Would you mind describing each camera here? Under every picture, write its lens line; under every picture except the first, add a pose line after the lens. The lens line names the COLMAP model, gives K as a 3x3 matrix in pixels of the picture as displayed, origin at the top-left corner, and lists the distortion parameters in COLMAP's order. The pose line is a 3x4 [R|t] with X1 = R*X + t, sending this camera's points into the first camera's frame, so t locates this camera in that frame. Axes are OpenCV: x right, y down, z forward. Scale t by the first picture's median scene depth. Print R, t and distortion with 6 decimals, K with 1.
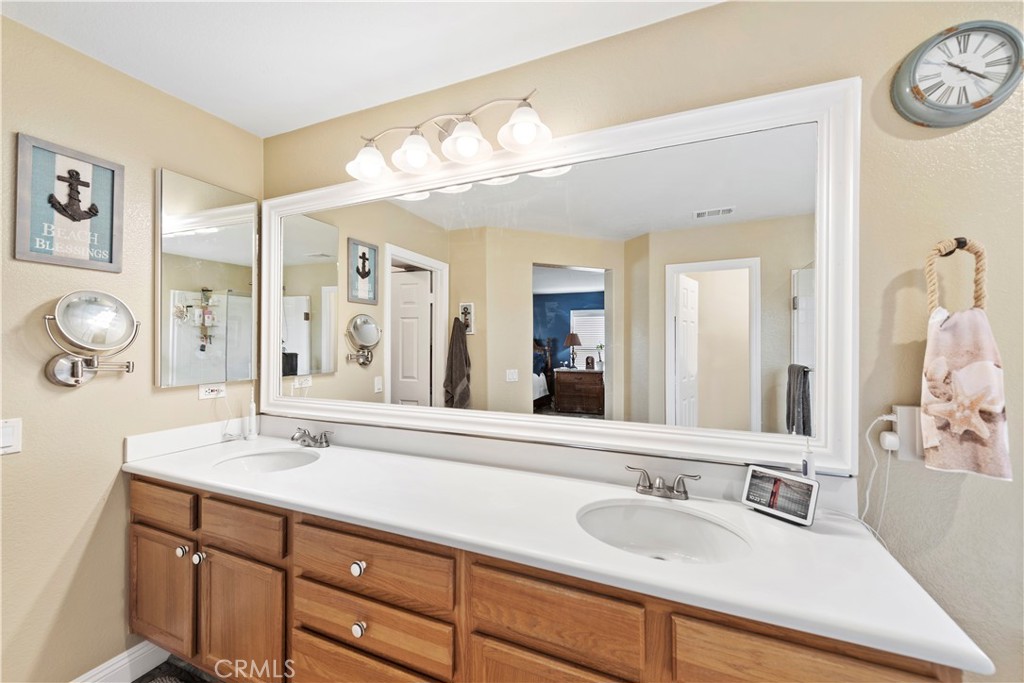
lens RADIAL K [[410.4, 0, 502.8], [0, 410.4, 337.3], [0, 0, 1]] dist [0.005508, 0.000089]
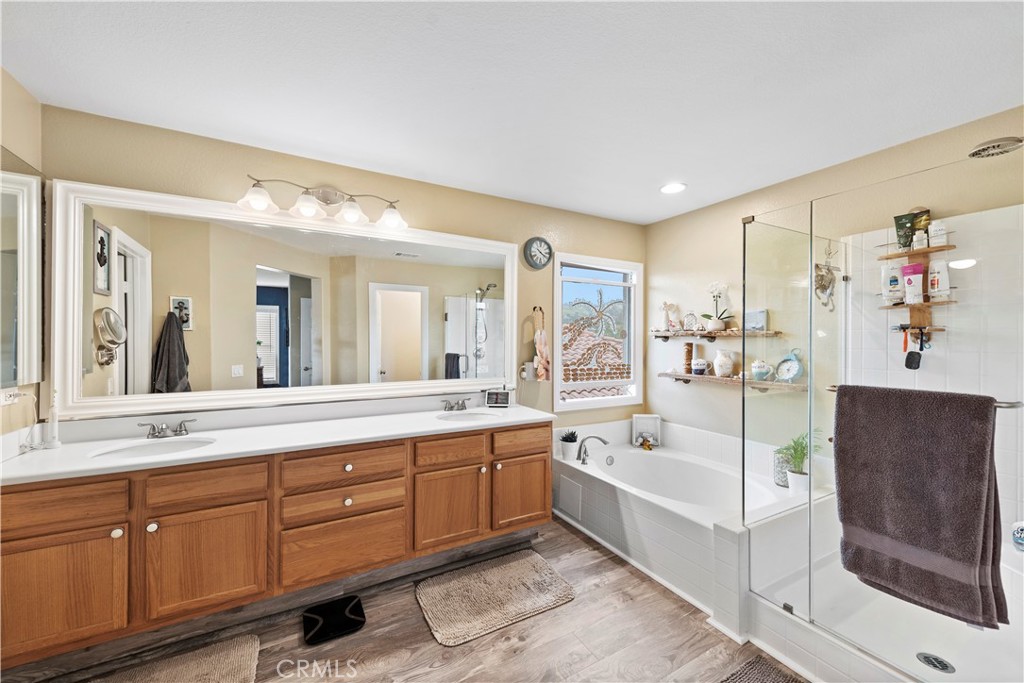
lens RADIAL K [[406.0, 0, 512.0], [0, 406.0, 341.5], [0, 0, 1]] dist [-0.000170, -0.000119]
pose [[0.597448, -0.001215, 0.801907, -0.932850], [-0.014598, 0.999817, 0.012391, -0.010397], [-0.801775, -0.019109, 0.597321, -0.420979]]
